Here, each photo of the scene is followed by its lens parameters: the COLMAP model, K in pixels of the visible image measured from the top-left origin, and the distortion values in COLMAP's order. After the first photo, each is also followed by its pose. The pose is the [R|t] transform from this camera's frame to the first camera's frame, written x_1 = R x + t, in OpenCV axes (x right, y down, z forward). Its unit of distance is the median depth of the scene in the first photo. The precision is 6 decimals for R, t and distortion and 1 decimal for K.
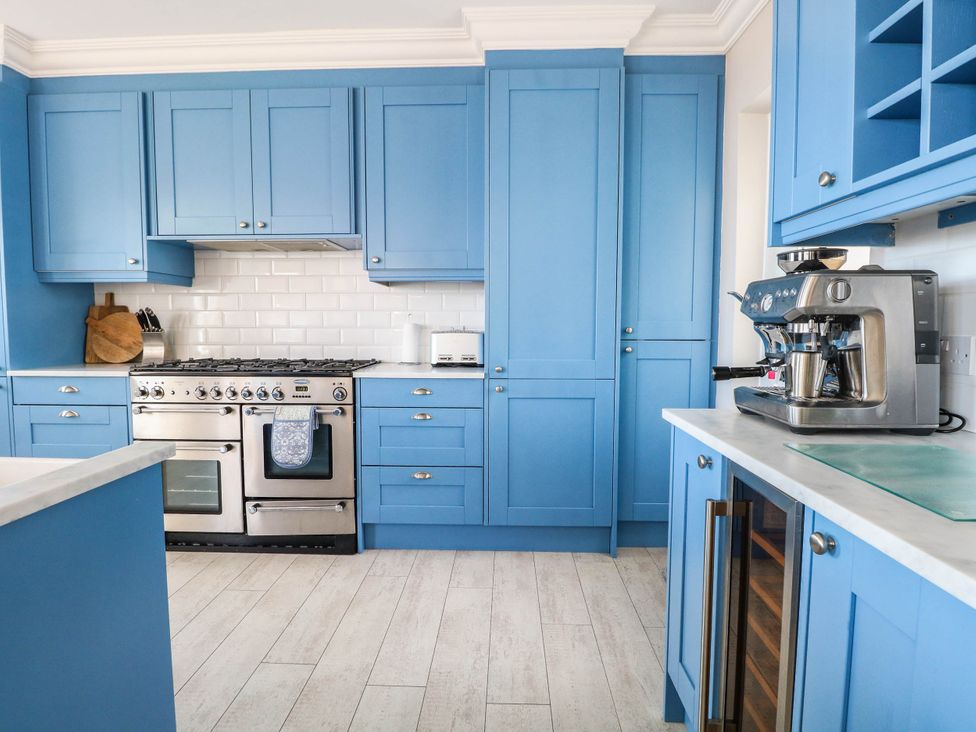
lens RADIAL K [[521.7, 0, 485.3], [0, 521.7, 362.3], [0, 0, 1]] dist [-0.007707, -0.002235]
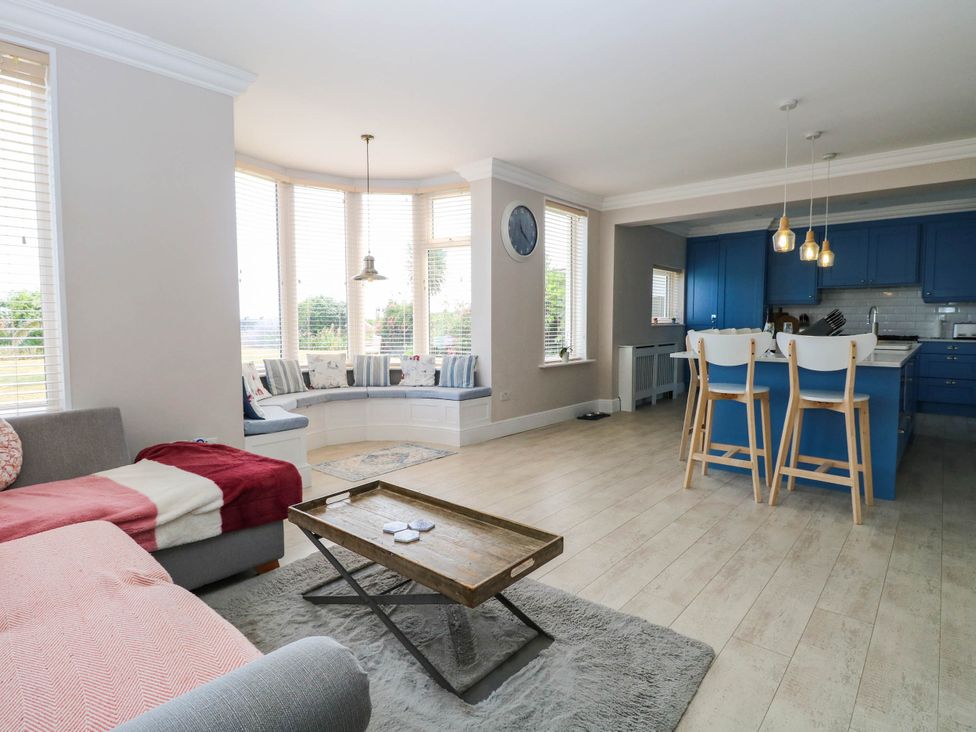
lens RADIAL K [[521.7, 0, 487.5], [0, 521.7, 357.9], [0, 0, 1]] dist [-0.007707, -0.002235]
pose [[0.778528, 0.041963, -0.626206, -0.292296], [-0.044108, 0.998953, 0.012104, 0.168198], [0.626059, 0.018197, 0.779564, -2.217959]]
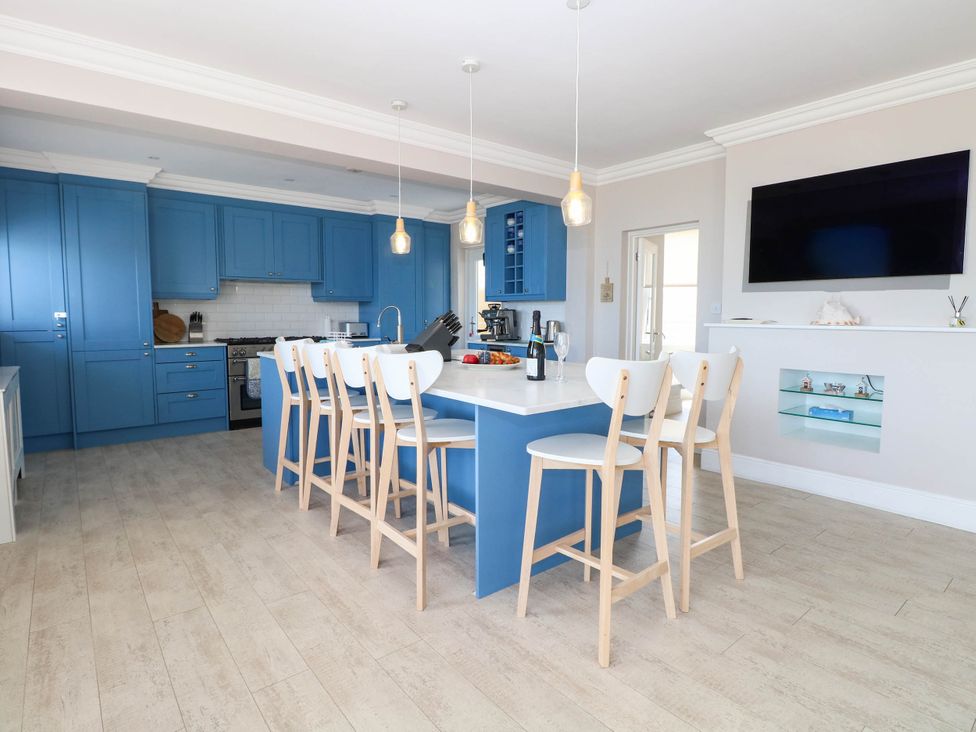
lens RADIAL K [[521.7, 0, 484.7], [0, 521.7, 359.0], [0, 0, 1]] dist [-0.007707, -0.002235]
pose [[0.750078, -0.057560, 0.658839, -1.284577], [0.048059, 0.998315, 0.032504, 0.062190], [-0.659601, 0.007283, 0.751581, -1.237775]]
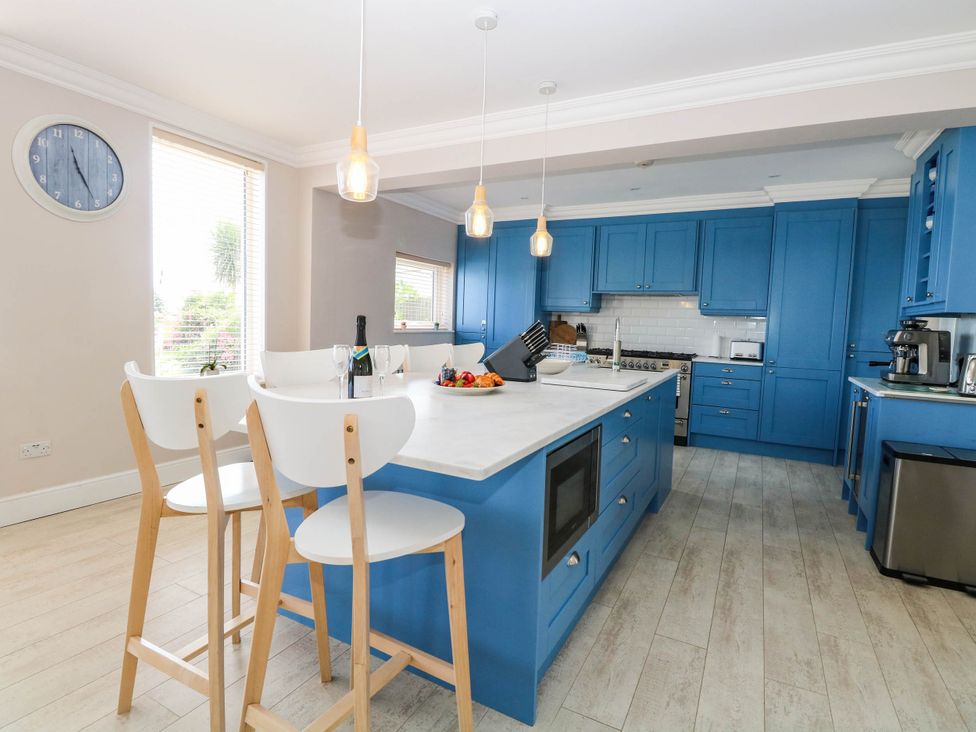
lens RADIAL K [[521.7, 0, 478.2], [0, 521.7, 359.4], [0, 0, 1]] dist [-0.007707, -0.002235]
pose [[0.899190, 0.062641, -0.433051, -0.117712], [-0.065617, 0.997812, 0.008087, 0.060294], [0.432610, 0.021143, 0.901333, -1.236295]]
